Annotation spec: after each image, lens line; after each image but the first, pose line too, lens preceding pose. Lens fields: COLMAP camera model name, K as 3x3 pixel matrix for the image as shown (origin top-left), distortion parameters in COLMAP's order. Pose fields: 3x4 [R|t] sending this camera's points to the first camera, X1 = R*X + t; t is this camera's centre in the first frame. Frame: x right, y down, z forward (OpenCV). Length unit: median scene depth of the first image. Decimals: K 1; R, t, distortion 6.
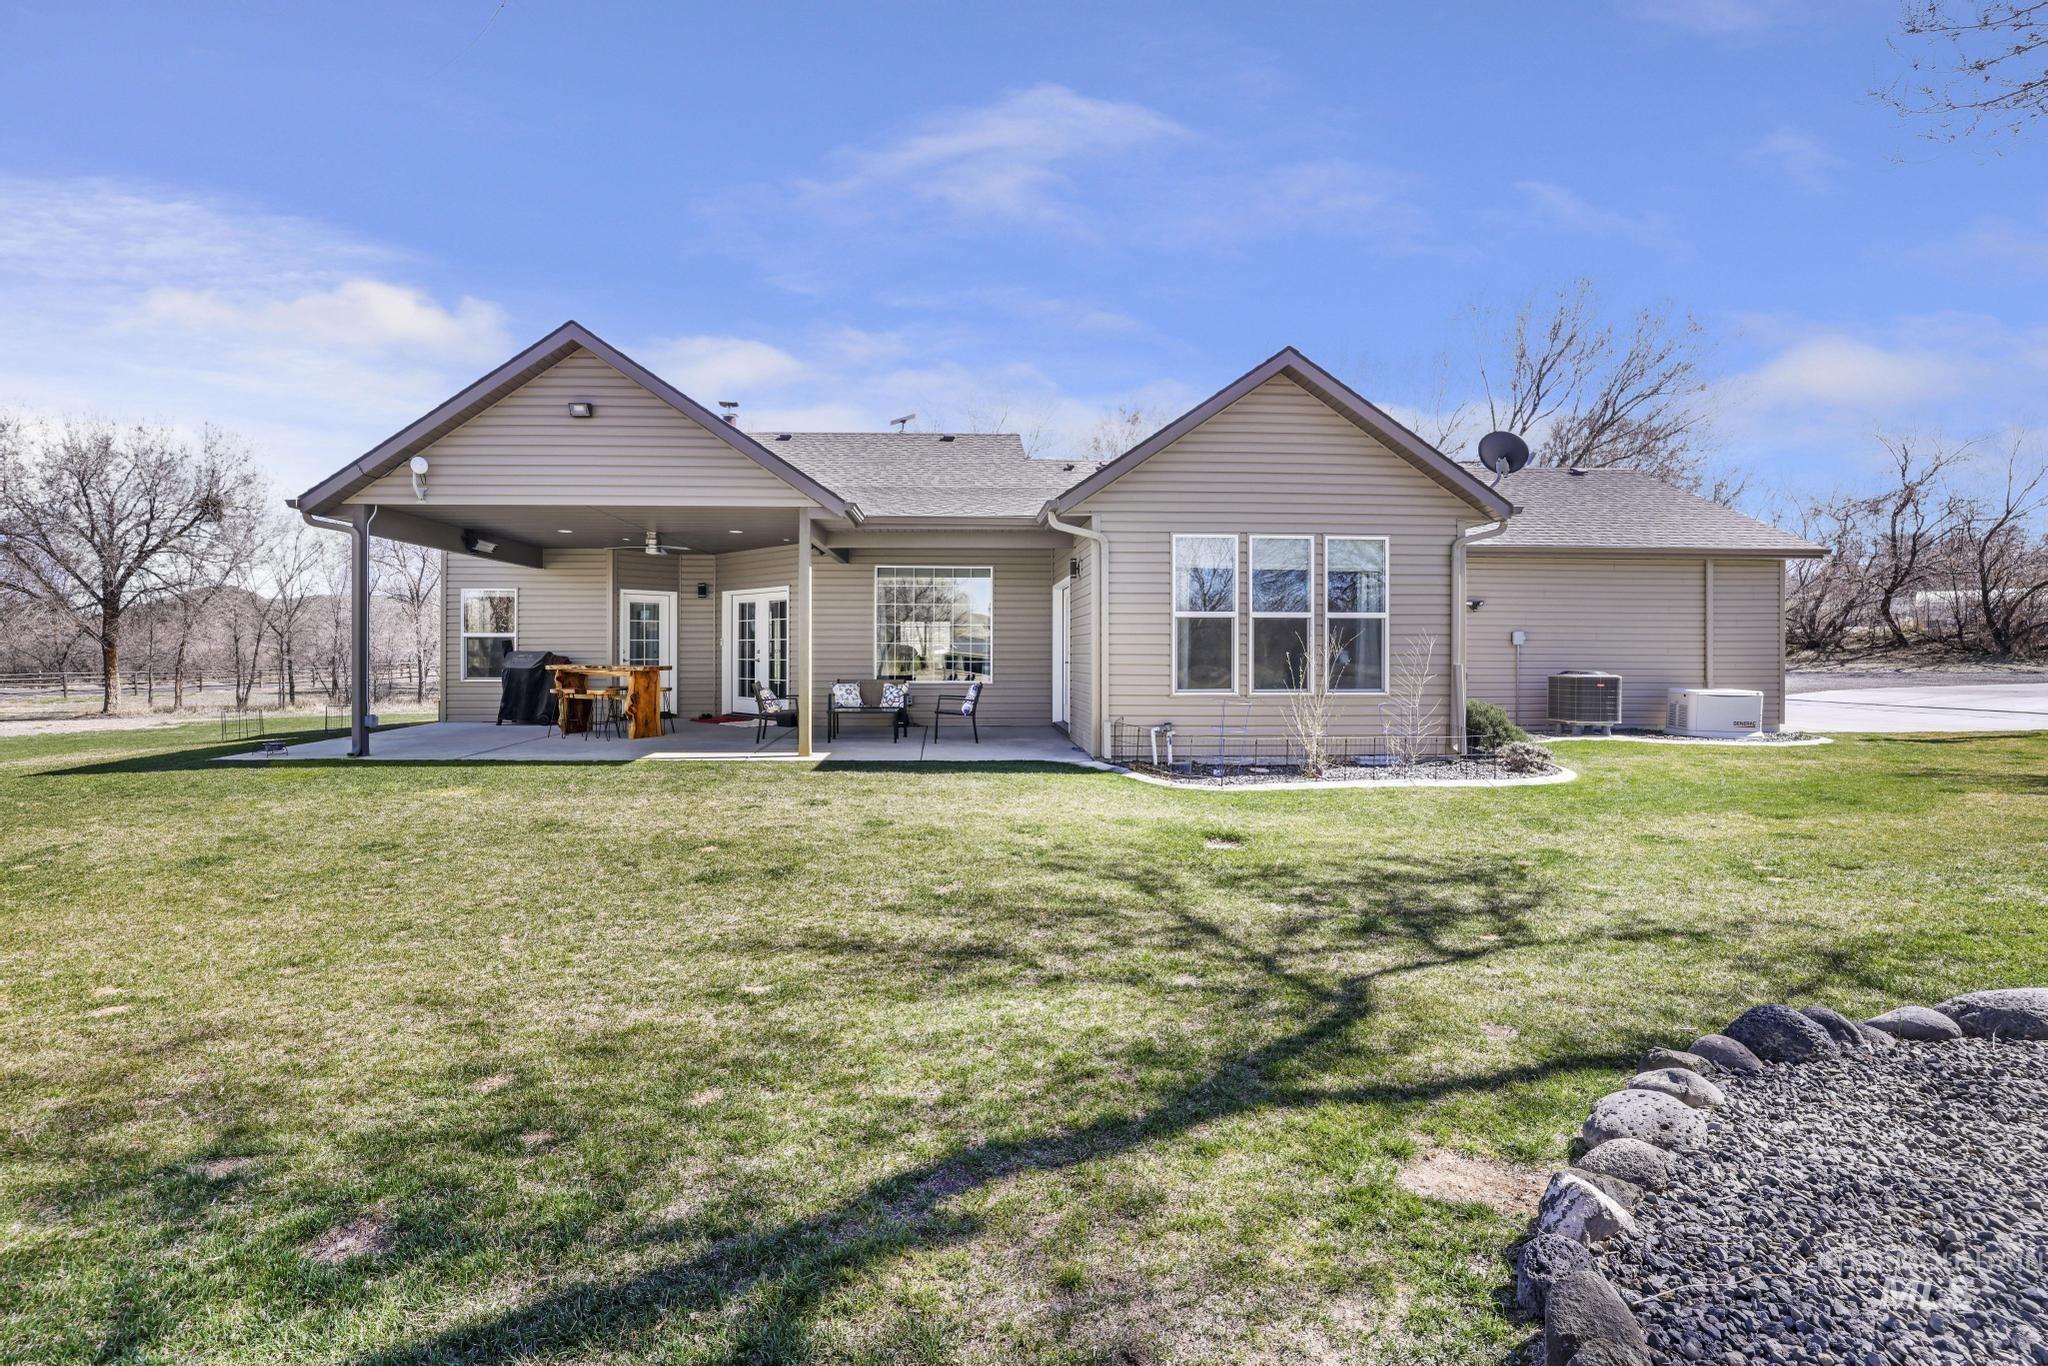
lens RADIAL K [[919.3, 0, 1011.1], [0, 919.3, 677.2], [0, 0, 1]] dist [-0.049076, 0.020114]
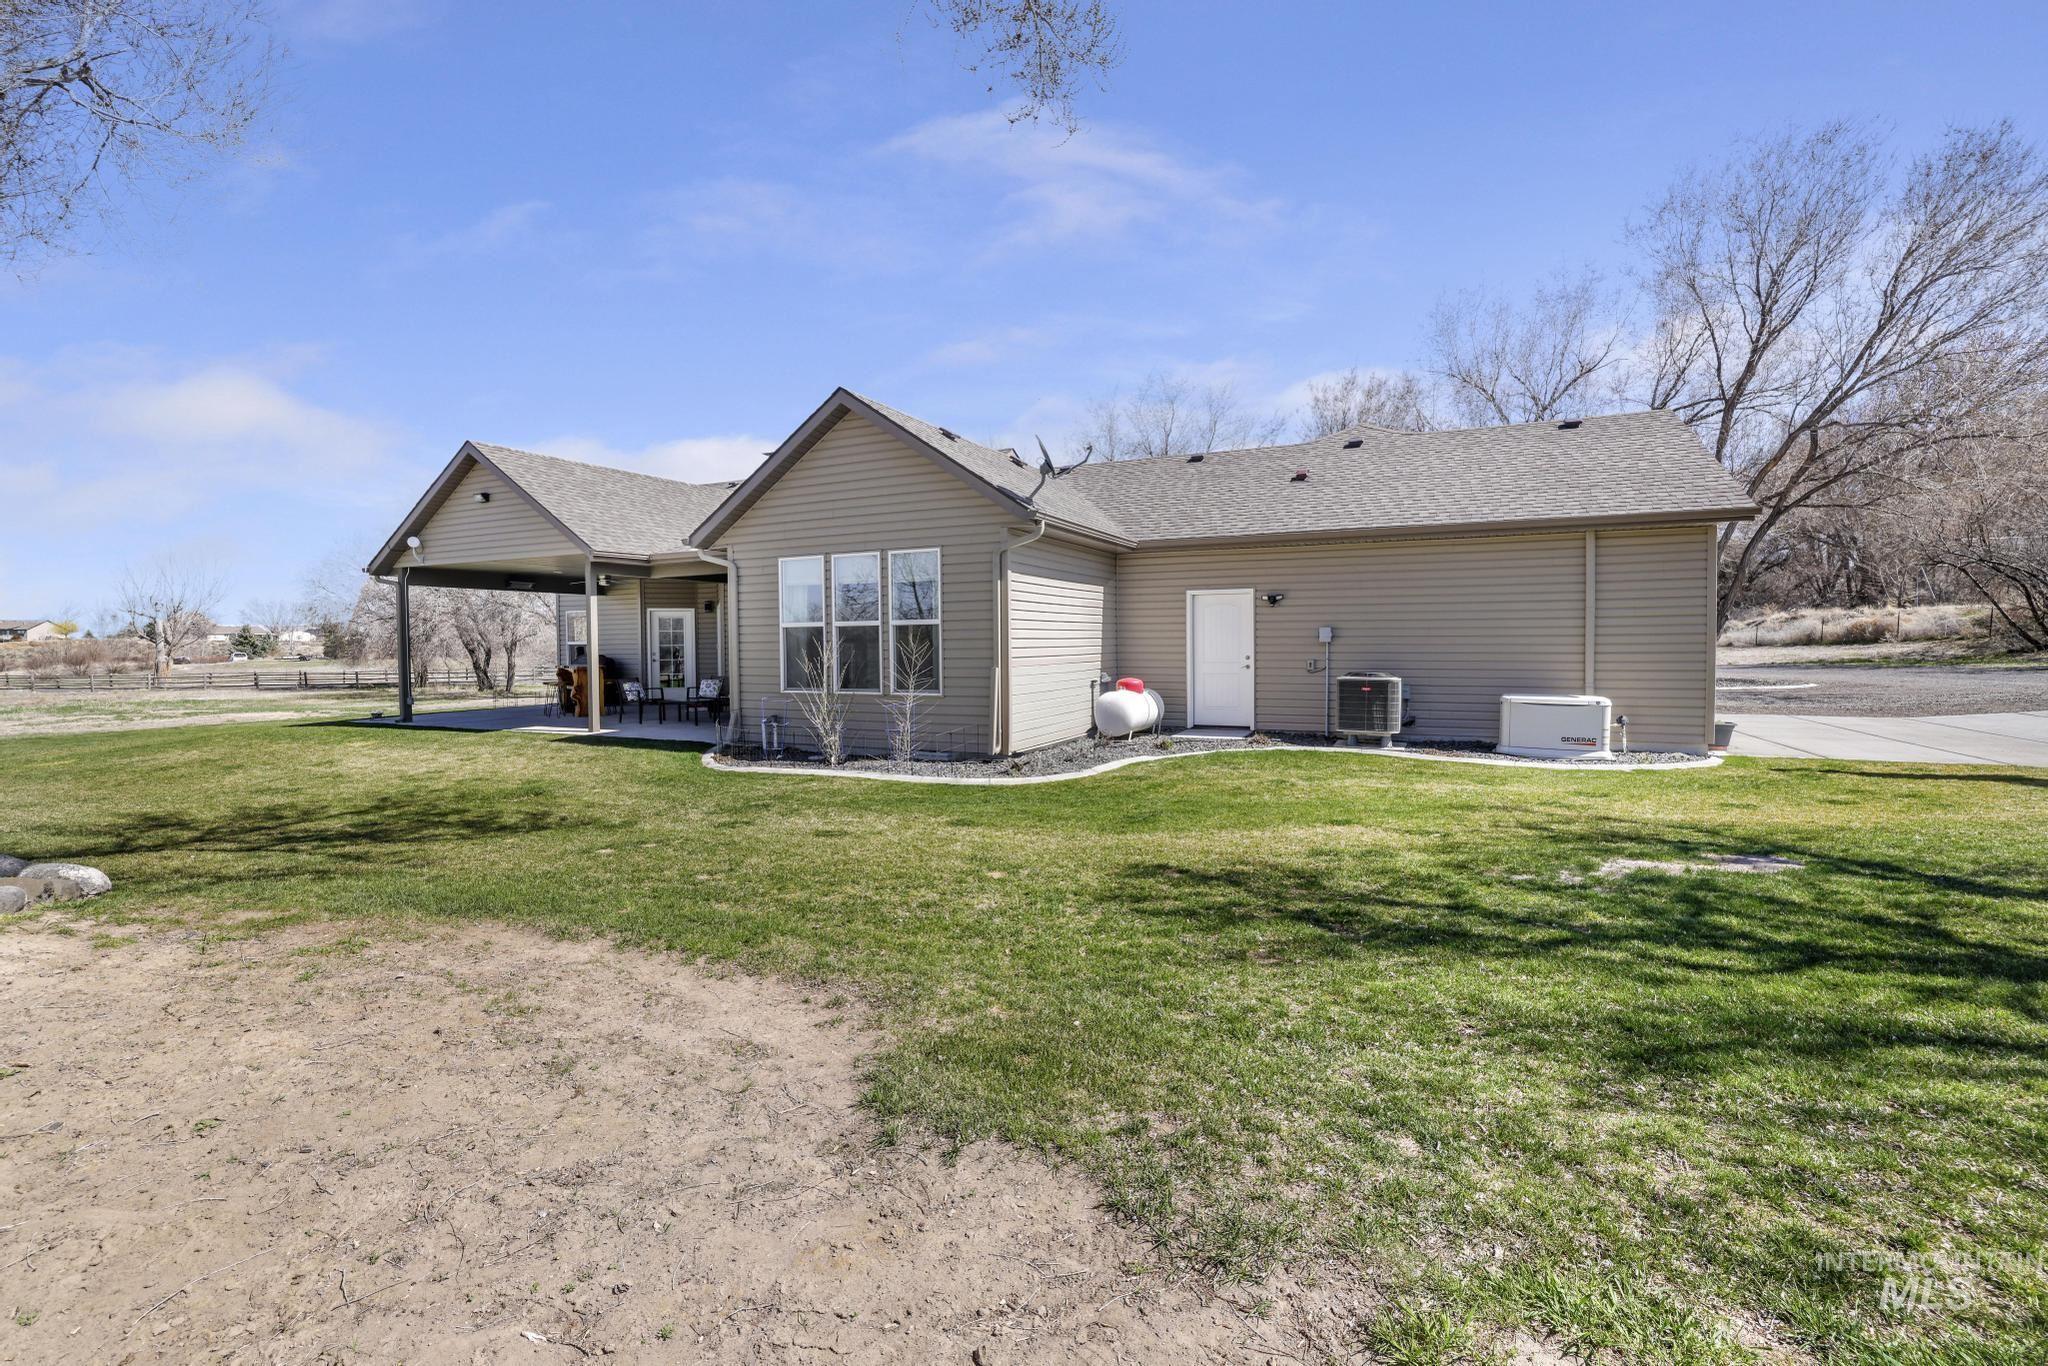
lens RADIAL K [[919.3, 0, 1011.1], [0, 919.3, 677.2], [0, 0, 1]] dist [-0.049076, 0.020114]
pose [[0.882219, 0.006523, -0.470794, 0.995684], [-0.001872, 0.999945, 0.010348, -0.014098], [0.470835, -0.008248, 0.882183, 0.084080]]
